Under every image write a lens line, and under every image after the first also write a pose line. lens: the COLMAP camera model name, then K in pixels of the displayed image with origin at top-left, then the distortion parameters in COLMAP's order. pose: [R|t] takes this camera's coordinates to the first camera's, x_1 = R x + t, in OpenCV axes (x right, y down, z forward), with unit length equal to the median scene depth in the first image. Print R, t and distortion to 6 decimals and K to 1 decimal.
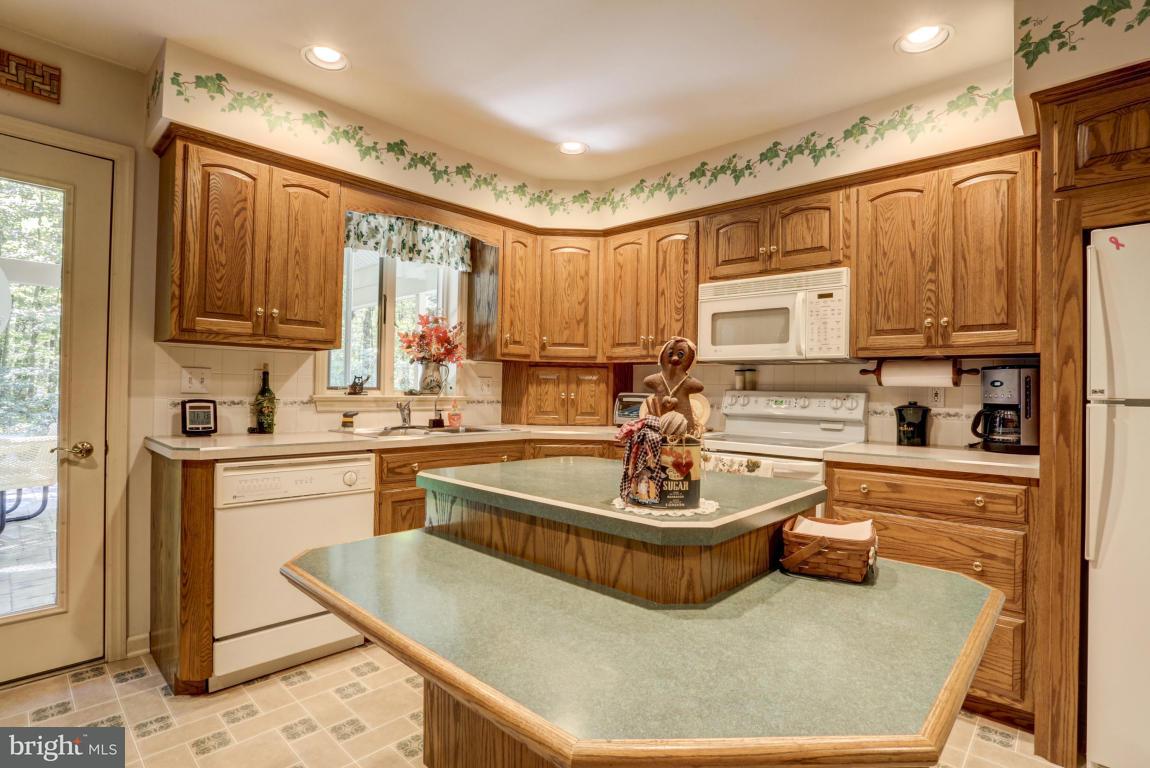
lens RADIAL K [[564.2, 0, 573.3], [0, 564.2, 381.4], [0, 0, 1]] dist [-0.042172, 0.013453]
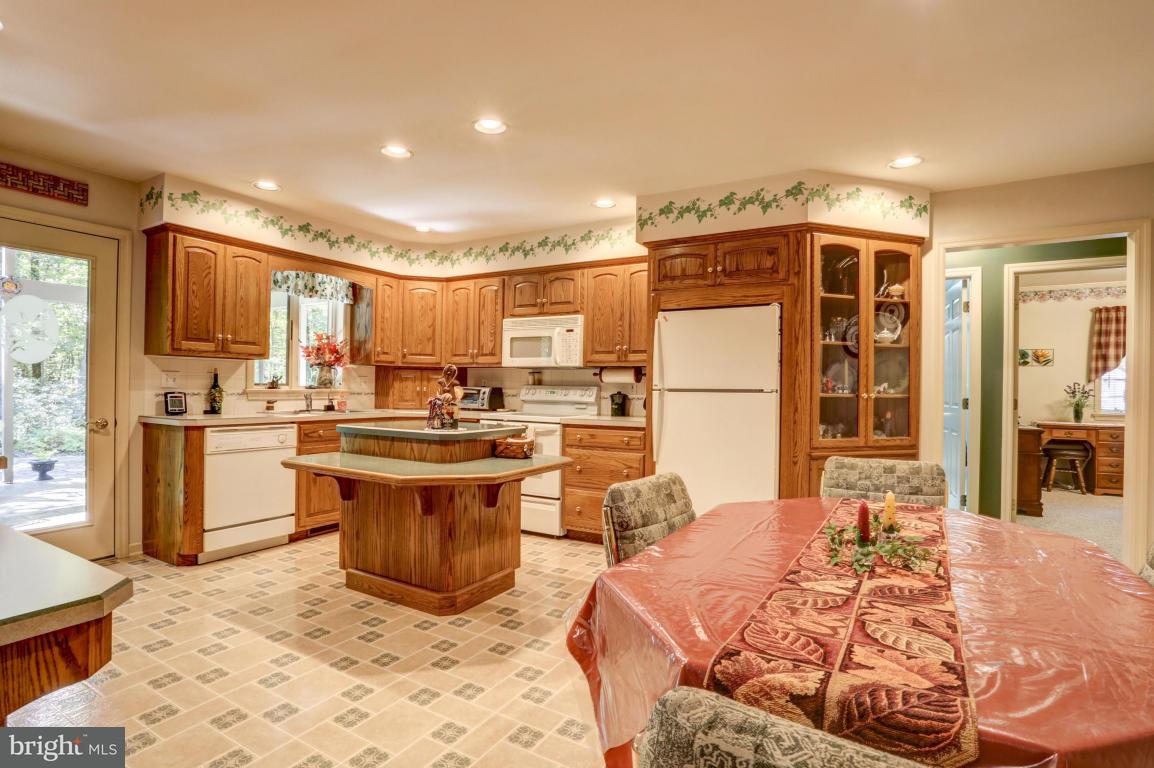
lens RADIAL K [[566.2, 0, 568.2], [0, 566.2, 383.5], [0, 0, 1]] dist [-0.042172, 0.013453]
pose [[0.977271, -0.001759, 0.211988, 0.072510], [-0.000996, 0.999916, 0.012890, -0.011646], [-0.211993, -0.012808, 0.977187, -0.729700]]
